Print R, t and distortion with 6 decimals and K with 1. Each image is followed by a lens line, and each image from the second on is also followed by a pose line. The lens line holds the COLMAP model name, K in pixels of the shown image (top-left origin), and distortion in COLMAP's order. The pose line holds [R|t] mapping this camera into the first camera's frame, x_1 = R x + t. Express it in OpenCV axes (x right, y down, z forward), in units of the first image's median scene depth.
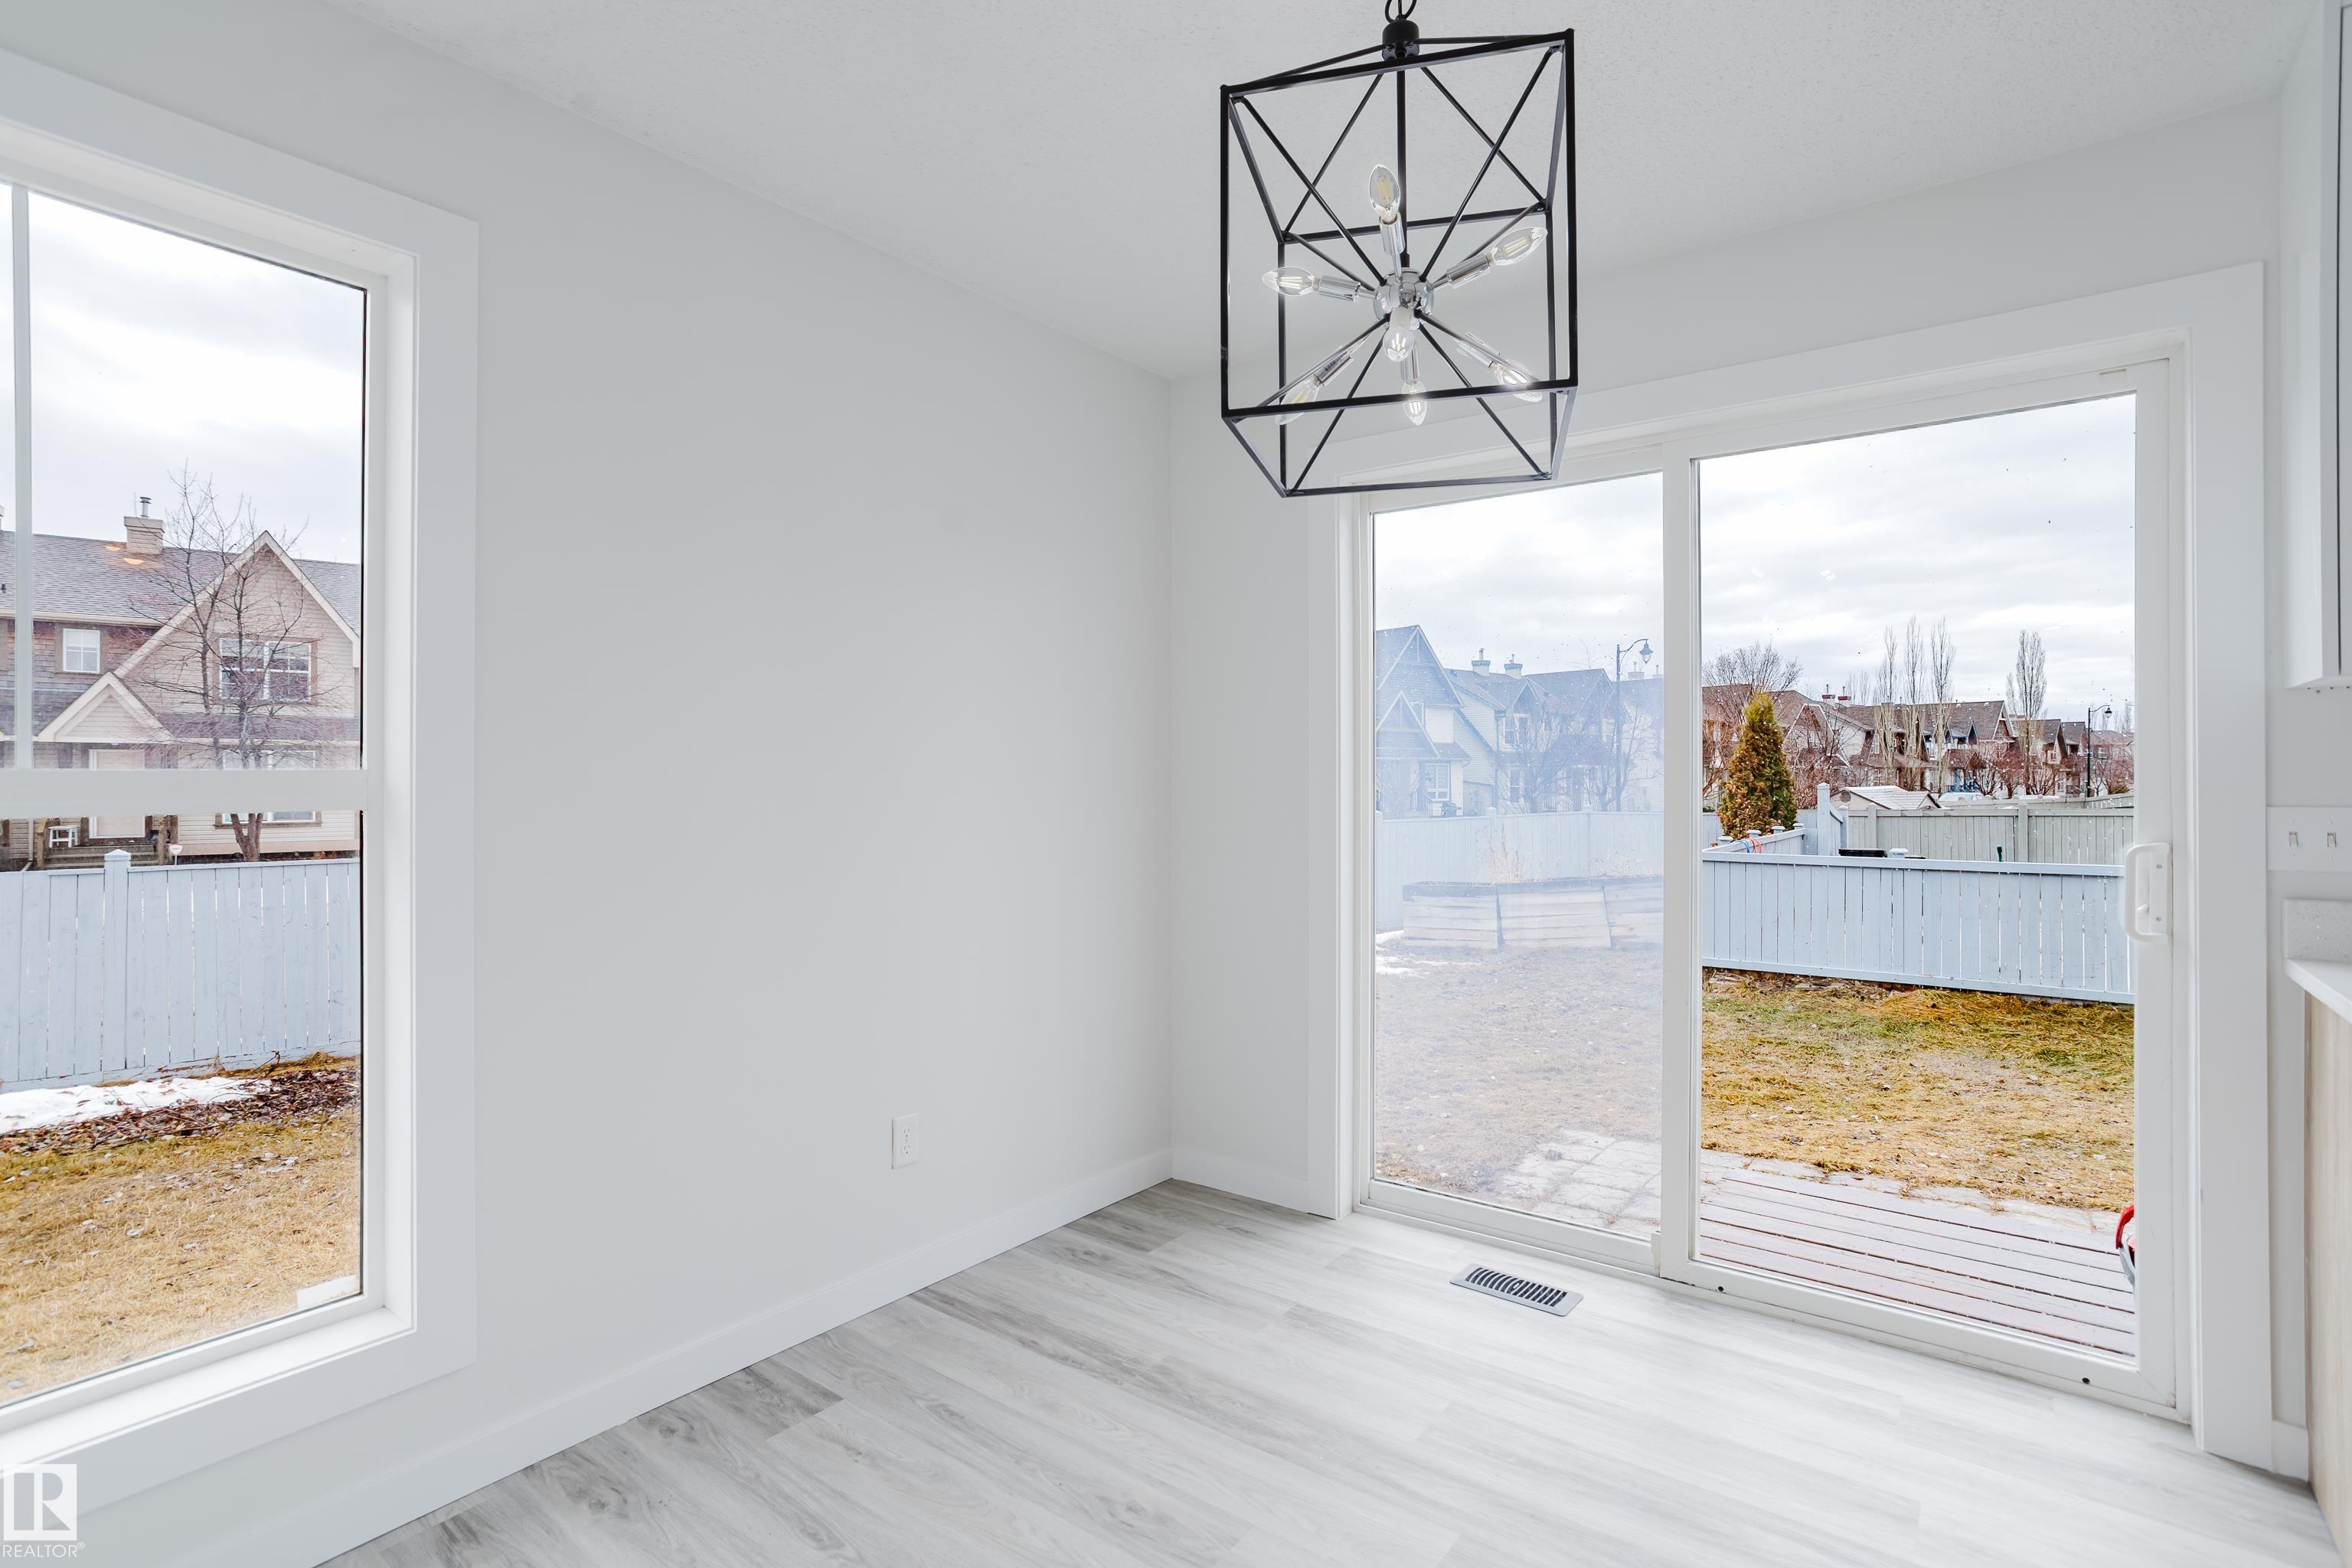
lens RADIAL K [[1151.3, 0, 1181.9], [0, 1151.3, 797.7], [0, 0, 1]] dist [-0.042423, 0.024364]
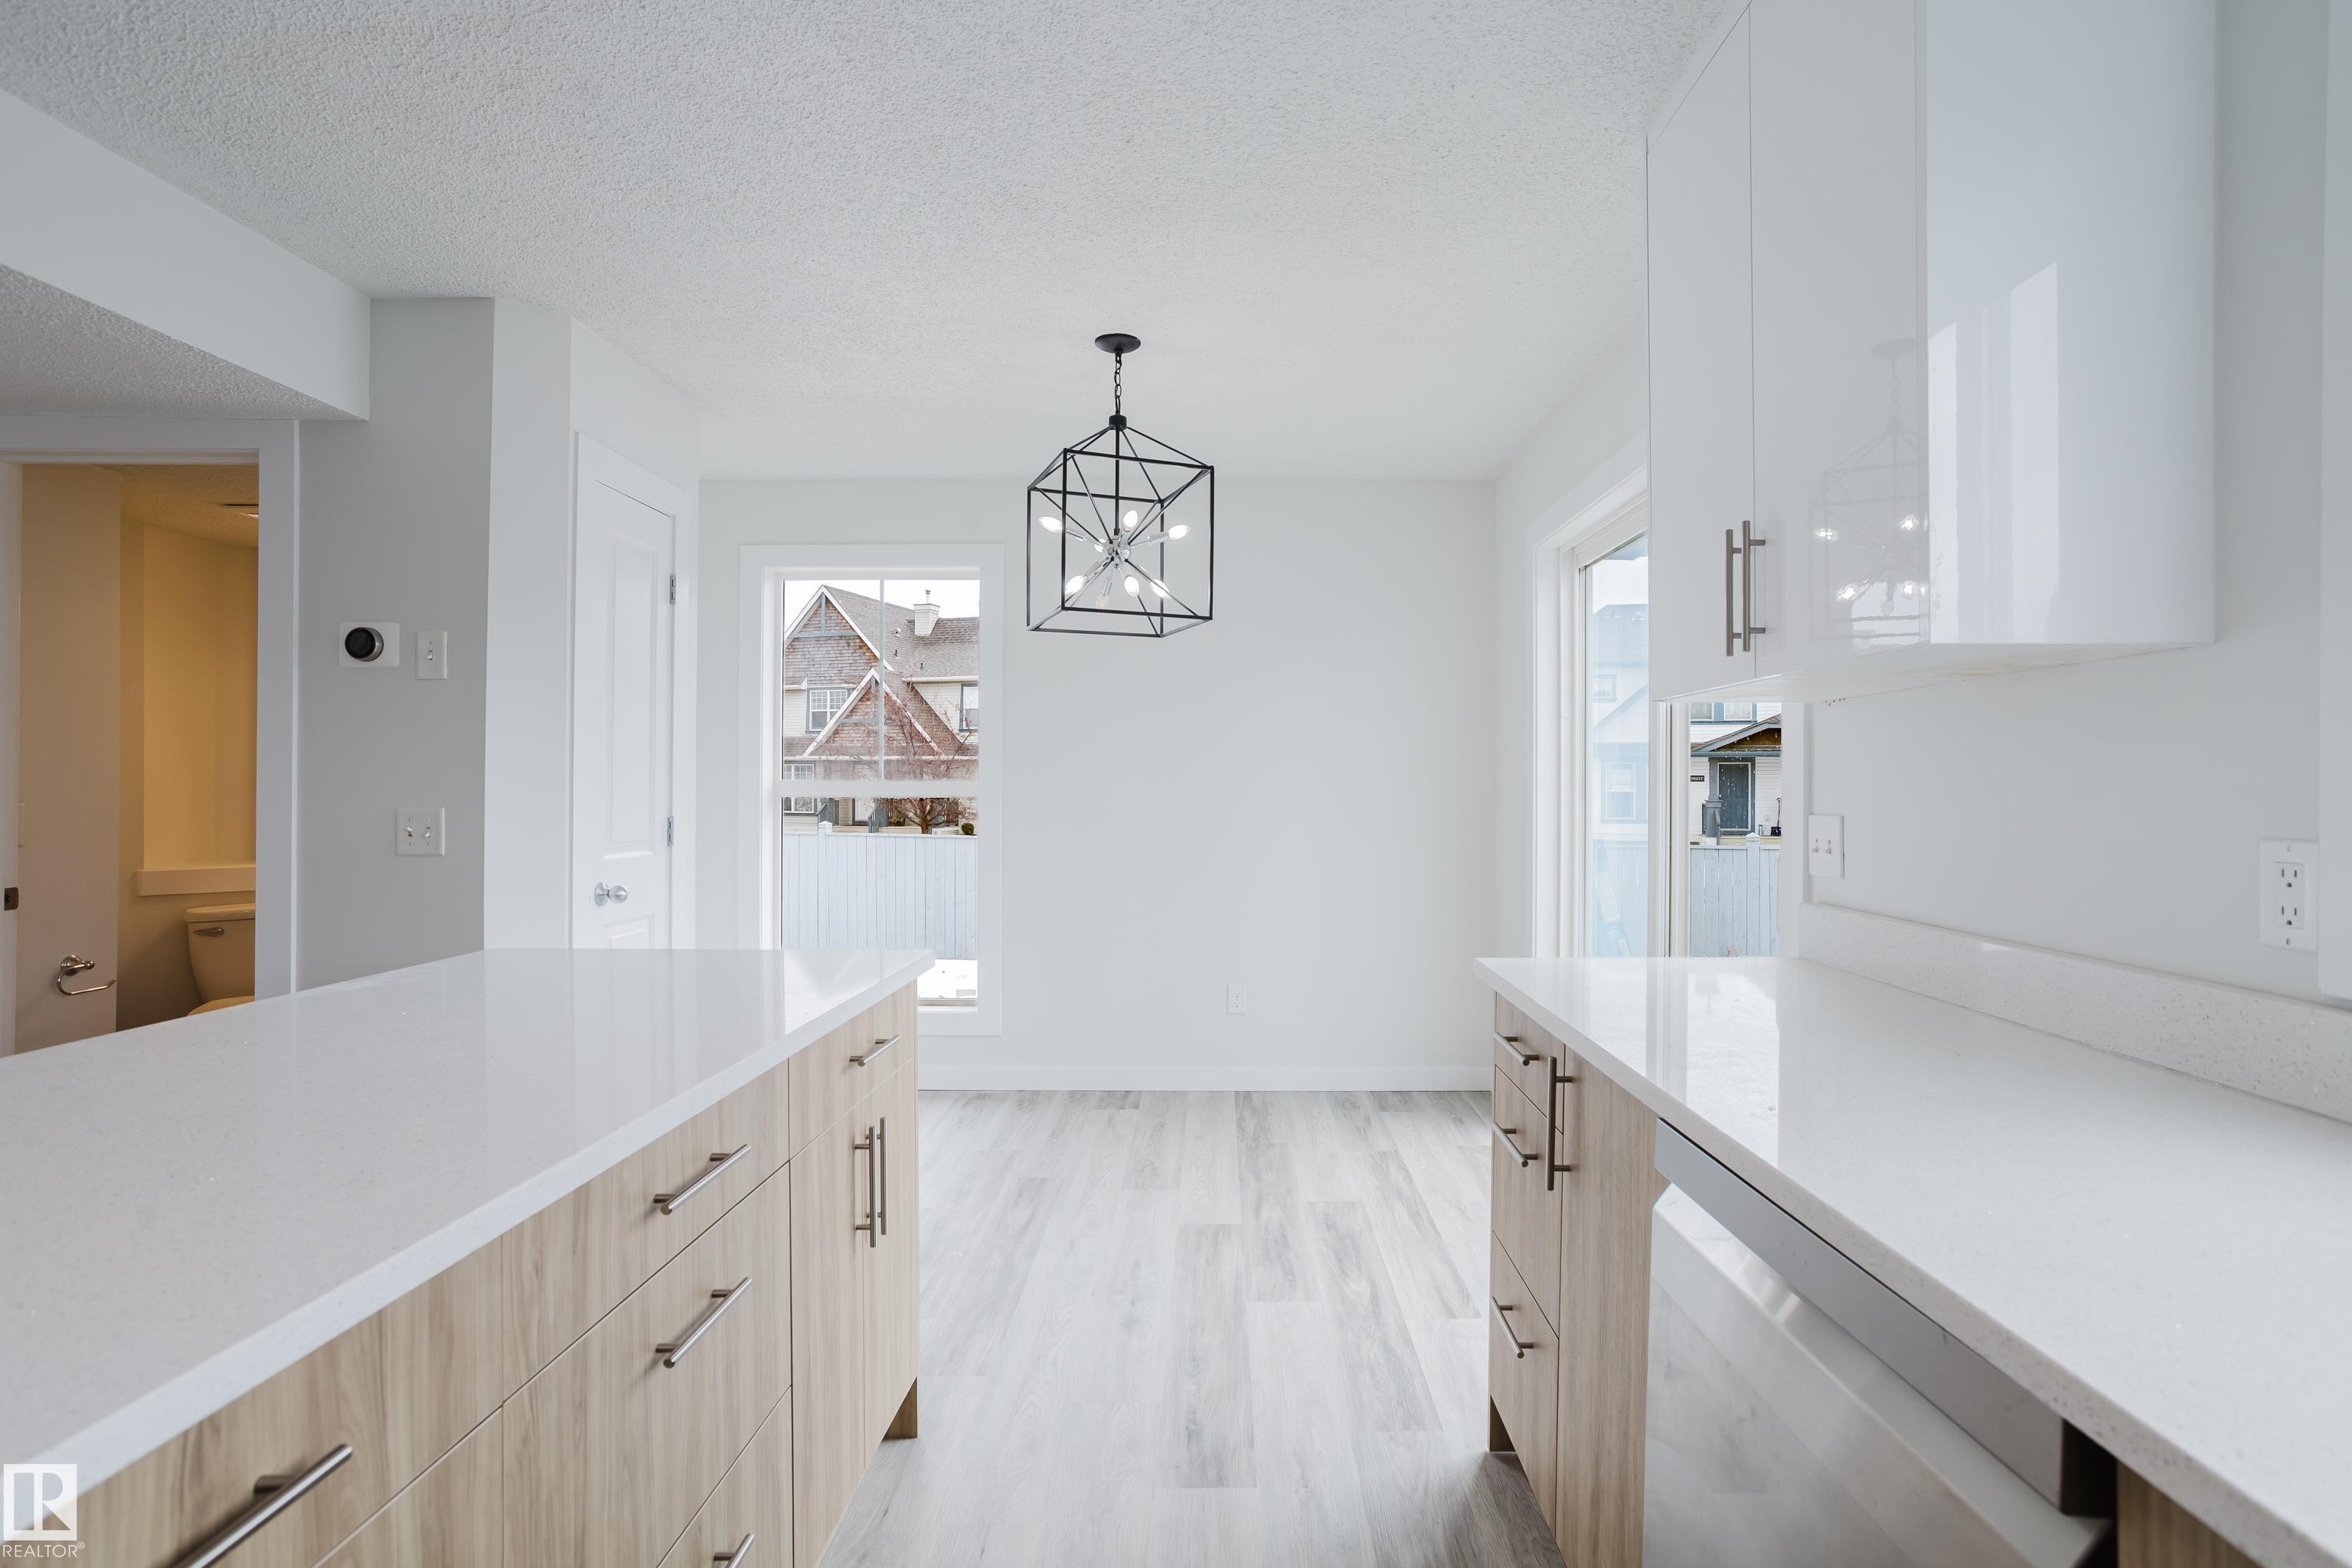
lens RADIAL K [[1151.3, 0, 1194.7], [0, 1151.3, 787.6], [0, 0, 1]] dist [-0.042423, 0.024364]
pose [[0.595645, 0.001114, -0.803247, 1.264738], [-0.012591, 0.999889, -0.007950, -0.001795], [0.803149, 0.014849, 0.595593, -0.085518]]
